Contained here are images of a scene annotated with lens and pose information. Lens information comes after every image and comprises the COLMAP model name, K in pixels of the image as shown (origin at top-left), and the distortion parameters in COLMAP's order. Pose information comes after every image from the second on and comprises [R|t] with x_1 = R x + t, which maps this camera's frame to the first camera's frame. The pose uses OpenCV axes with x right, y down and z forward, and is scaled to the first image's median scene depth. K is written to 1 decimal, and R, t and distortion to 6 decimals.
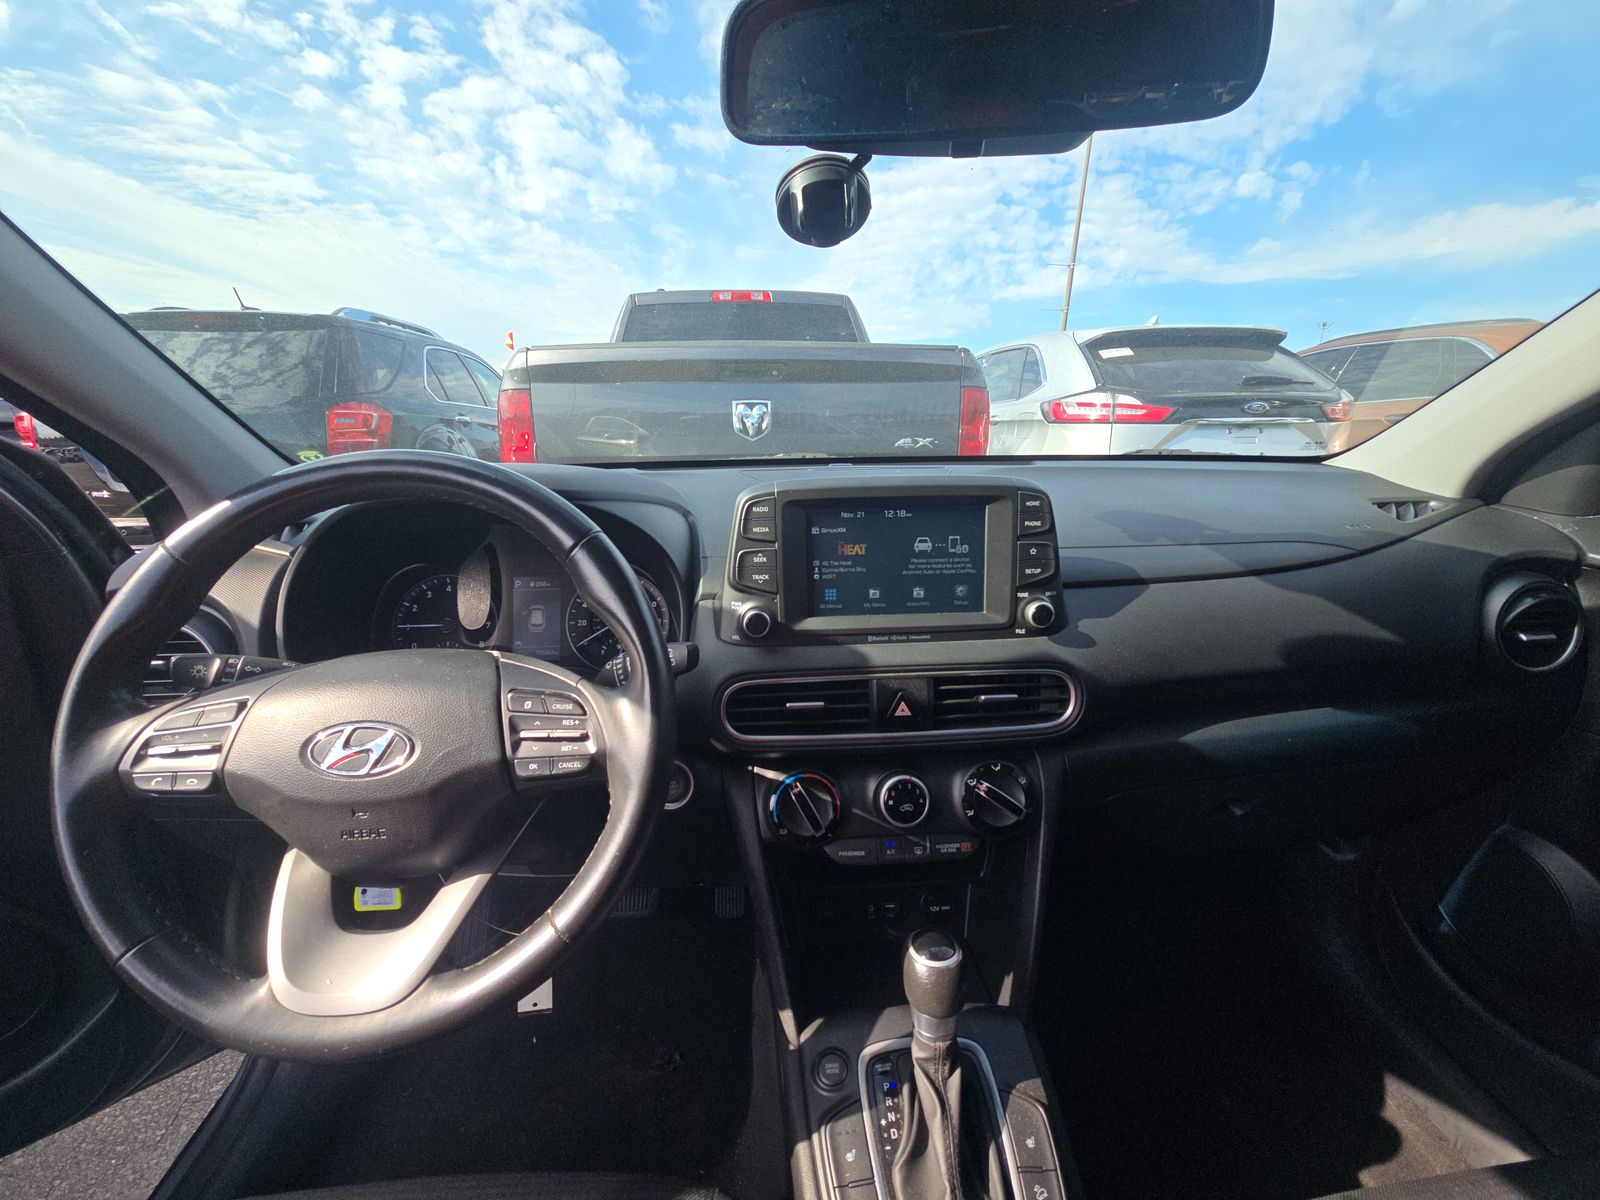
lens RADIAL K [[641.8, 0, 795.6], [0, 641.8, 605.6], [0, 0, 1]] dist [0.003331, -0.002576]
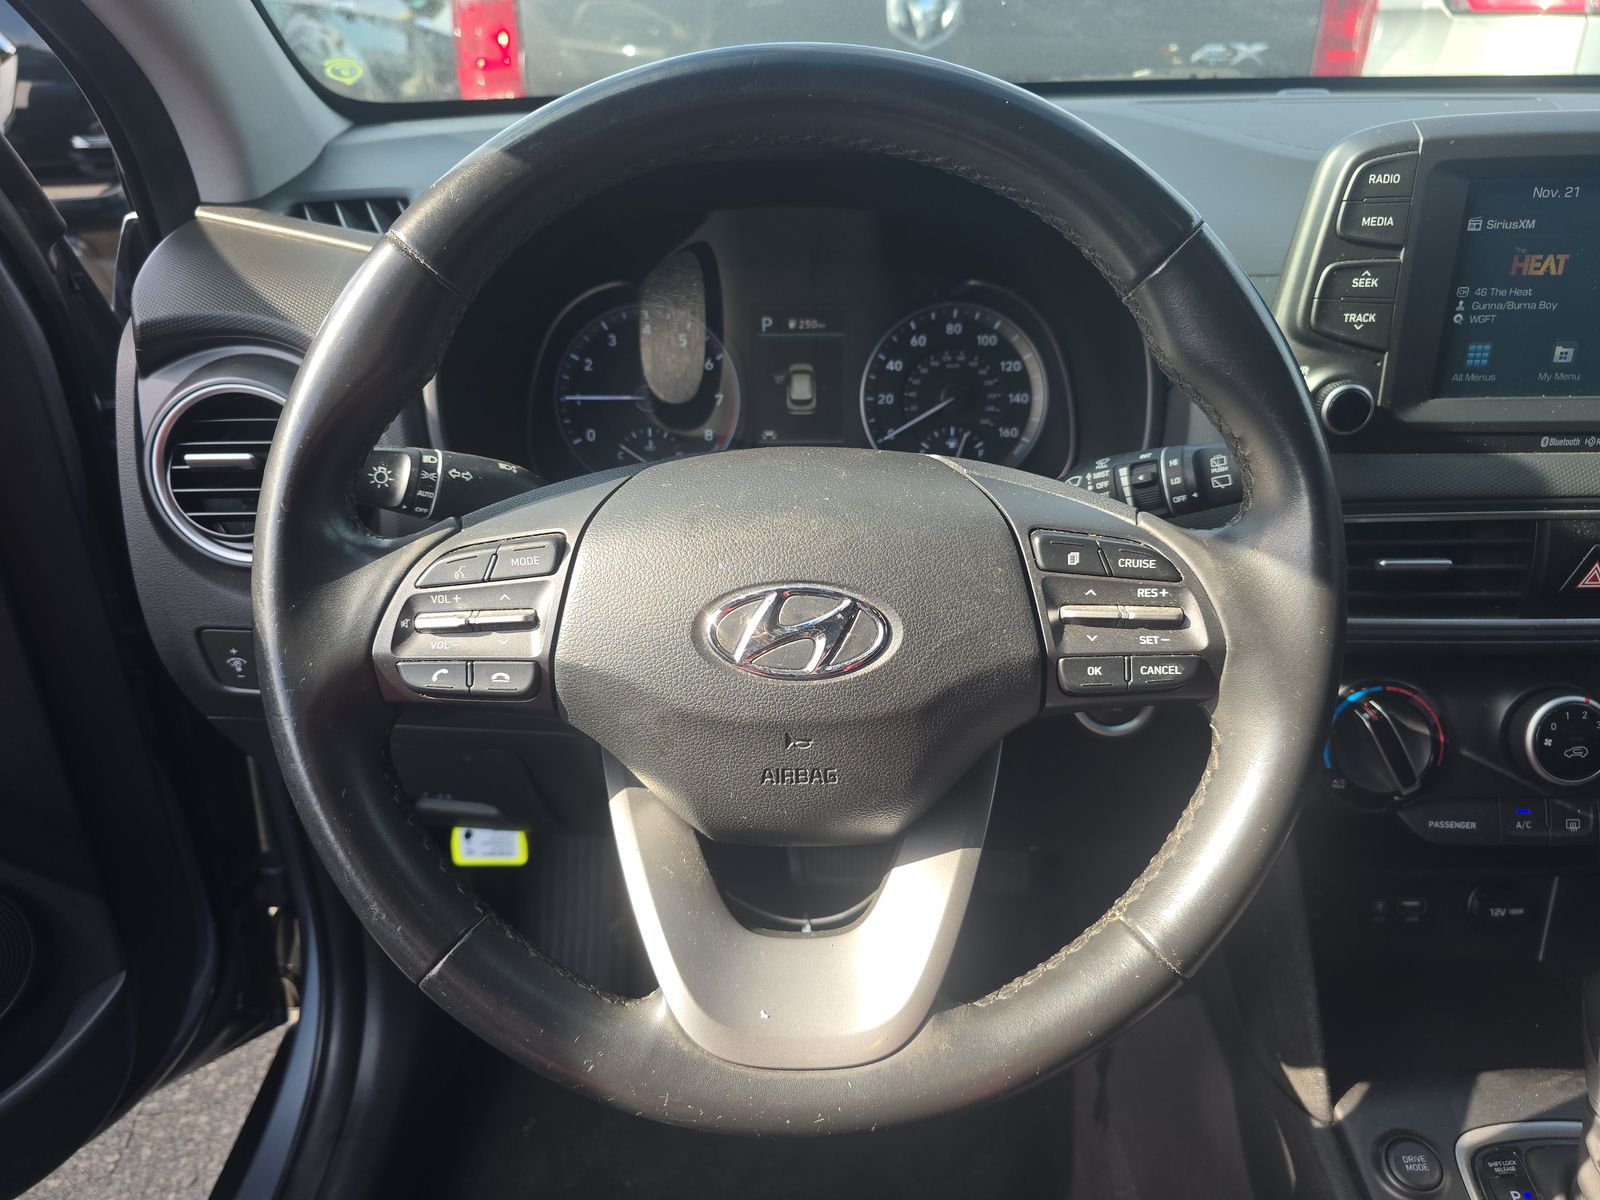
lens RADIAL K [[1089.3, 0, 796.3], [0, 1089.3, 588.1], [0, 0, 1]] dist [0.027864, -0.007060]
pose [[0.998411, 0.029728, -0.047871, -0.464286], [-0.019540, 0.979453, 0.200724, -0.000353], [0.052854, -0.199470, 0.978478, 0.066323]]
